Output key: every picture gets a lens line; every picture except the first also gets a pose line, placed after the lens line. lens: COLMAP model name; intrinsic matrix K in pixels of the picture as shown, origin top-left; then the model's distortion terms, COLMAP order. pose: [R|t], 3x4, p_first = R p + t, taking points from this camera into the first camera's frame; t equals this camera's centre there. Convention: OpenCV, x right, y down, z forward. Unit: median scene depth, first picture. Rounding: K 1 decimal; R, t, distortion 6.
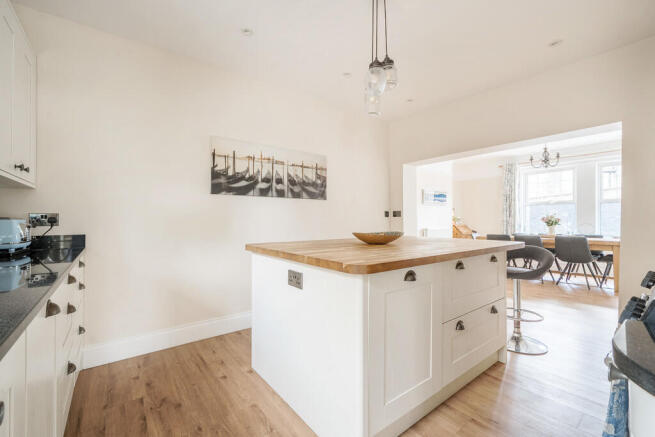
lens RADIAL K [[277.4, 0, 326.2], [0, 277.4, 218.3], [0, 0, 1]] dist [-0.005171, -0.000775]
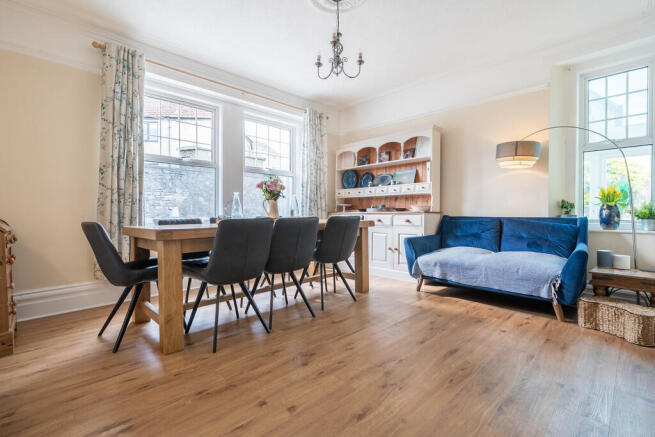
lens RADIAL K [[295.4, 0, 322.5], [0, 295.4, 213.5], [0, 0, 1]] dist [0.003142, 0.000381]
pose [[-0.095702, -0.013199, 0.995322, 0.251264], [-0.002125, 0.999913, 0.013056, 0.045569], [-0.995408, -0.000866, -0.095722, 0.952671]]
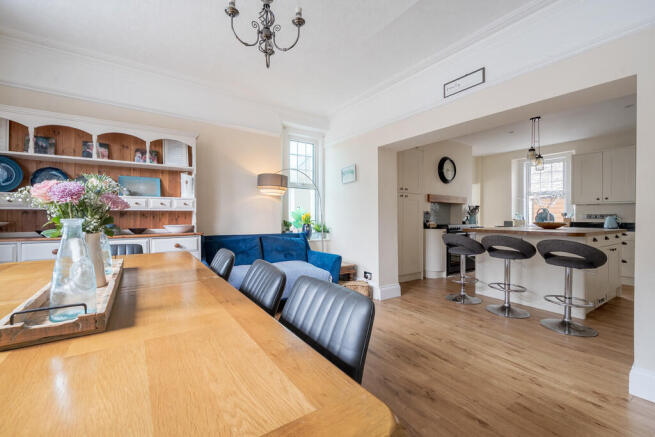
lens RADIAL K [[277.4, 0, 324.2], [0, 277.4, 216.2], [0, 0, 1]] dist [-0.005171, -0.000775]
pose [[-0.995624, -0.007464, 0.093155, 0.679241], [-0.007915, 0.999959, -0.004473, 0.010649], [-0.093118, -0.005191, -0.995642, 1.221218]]
